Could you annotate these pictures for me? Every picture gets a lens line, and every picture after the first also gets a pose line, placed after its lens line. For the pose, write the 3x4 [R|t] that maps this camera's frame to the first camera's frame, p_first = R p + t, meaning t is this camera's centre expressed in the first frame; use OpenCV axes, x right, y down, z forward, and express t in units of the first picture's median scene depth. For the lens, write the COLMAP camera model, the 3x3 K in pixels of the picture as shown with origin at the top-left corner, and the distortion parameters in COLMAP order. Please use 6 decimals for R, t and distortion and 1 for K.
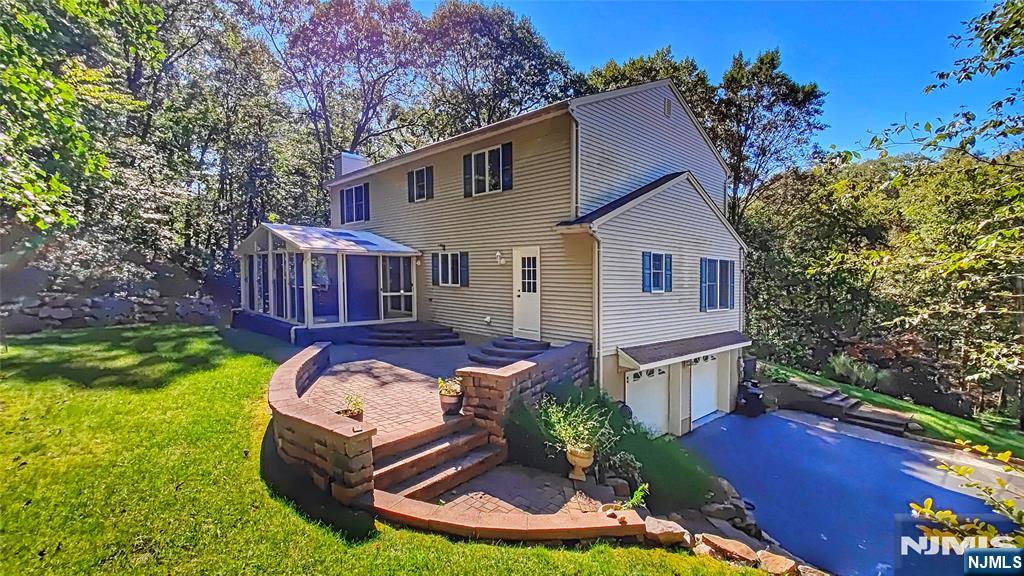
lens RADIAL K [[459.5, 0, 512.3], [0, 459.5, 288.5], [0, 0, 1]] dist [0.010781, -0.001411]
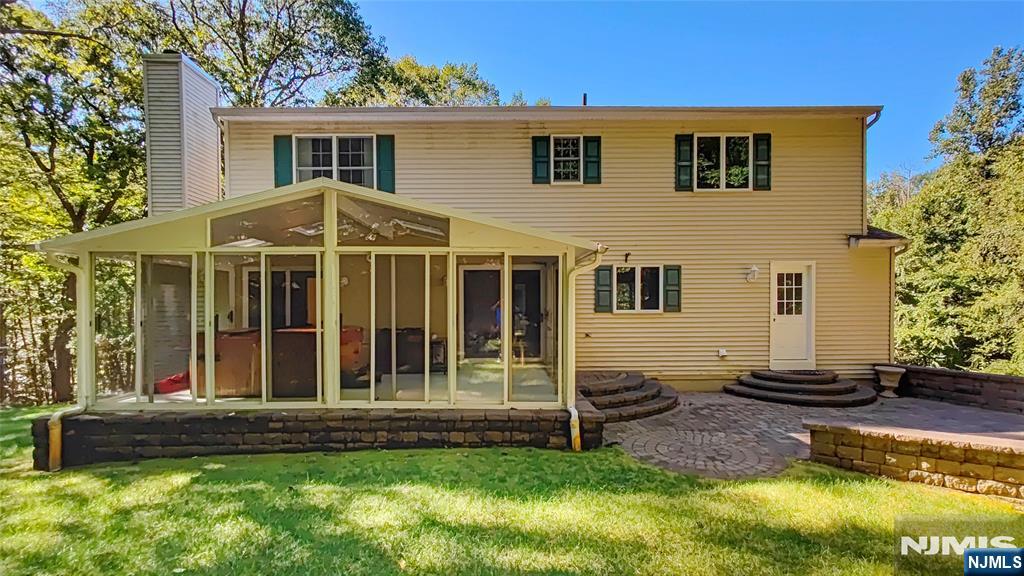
lens RADIAL K [[459.5, 0, 510.4], [0, 459.5, 300.9], [0, 0, 1]] dist [0.010781, -0.001411]
pose [[0.697976, -0.017539, 0.715906, -0.914853], [0.032879, 0.999431, -0.007571, -0.027142], [-0.715366, 0.028822, 0.698156, 0.758814]]
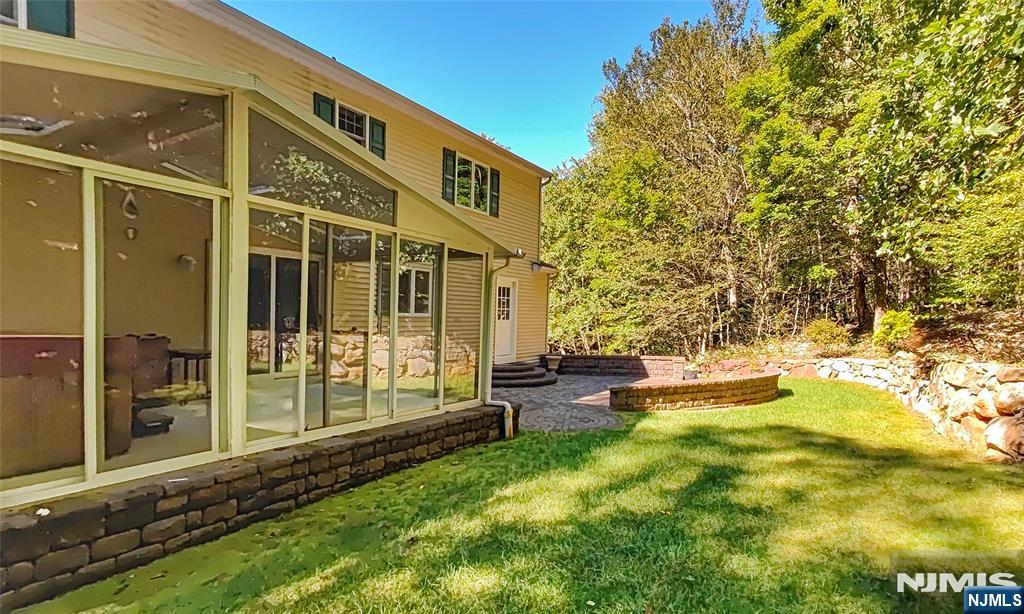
lens RADIAL K [[484.9, 0, 568.2], [0, 484.9, 337.6], [0, 0, 1]] dist [0.003492, 0.000289]
pose [[-0.274470, -0.061046, 0.959656, -1.072838], [-0.001083, 0.998002, 0.063176, -0.021590], [-0.961595, 0.016301, -0.273987, 1.143138]]
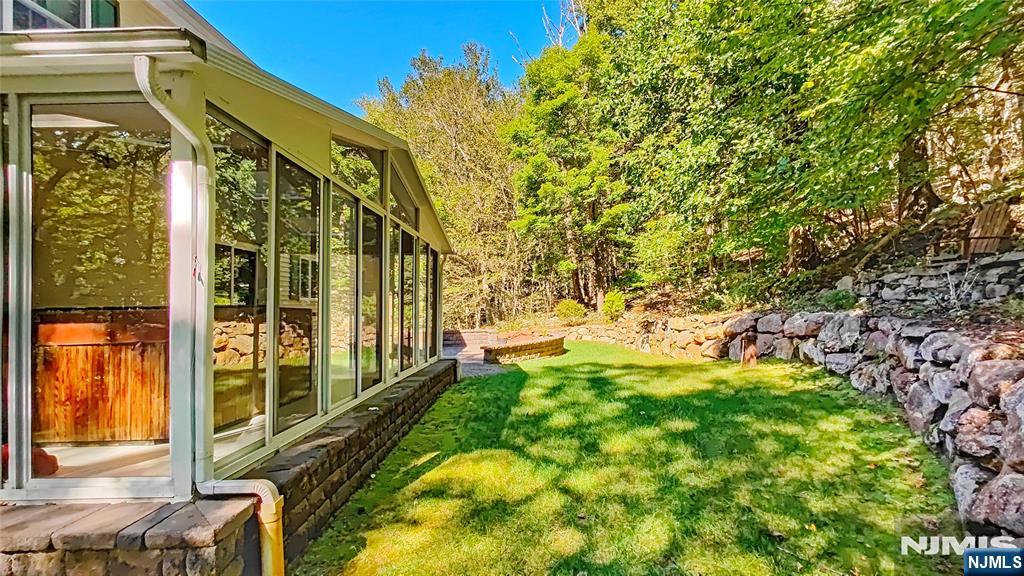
lens RADIAL K [[459.5, 0, 510.5], [0, 459.5, 306.2], [0, 0, 1]] dist [0.010781, -0.001411]
pose [[-0.688666, -0.009069, 0.725022, -1.122701], [0.014800, 0.999538, 0.026561, -0.011666], [-0.724928, 0.029022, -0.688213, 1.509421]]
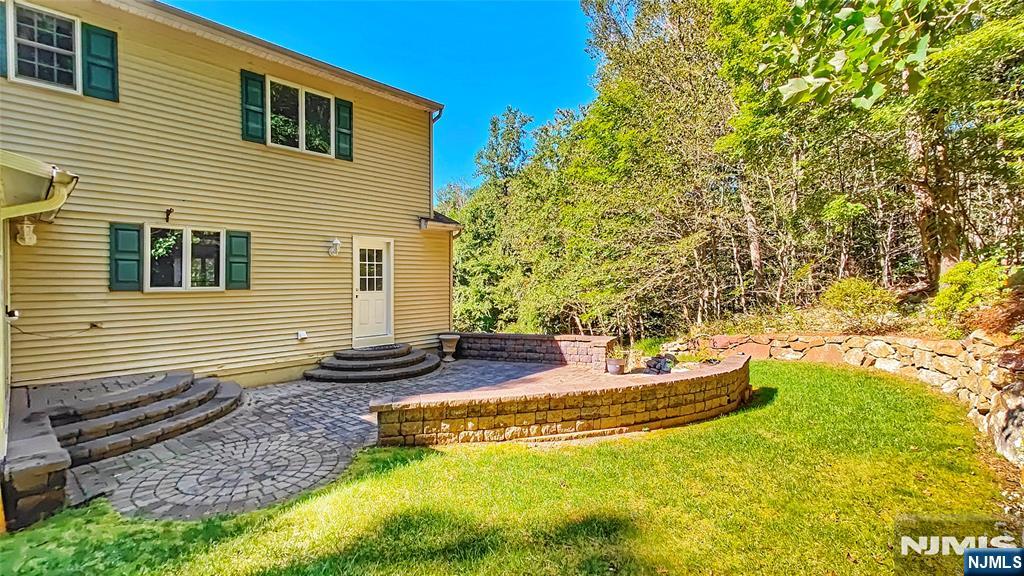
lens RADIAL K [[459.5, 0, 518.9], [0, 459.5, 283.3], [0, 0, 1]] dist [0.010781, -0.001411]
pose [[-0.056433, -0.017235, 0.998258, -0.806012], [0.029206, 0.999395, 0.018906, -0.013414], [-0.997979, 0.030222, -0.055896, 0.761778]]
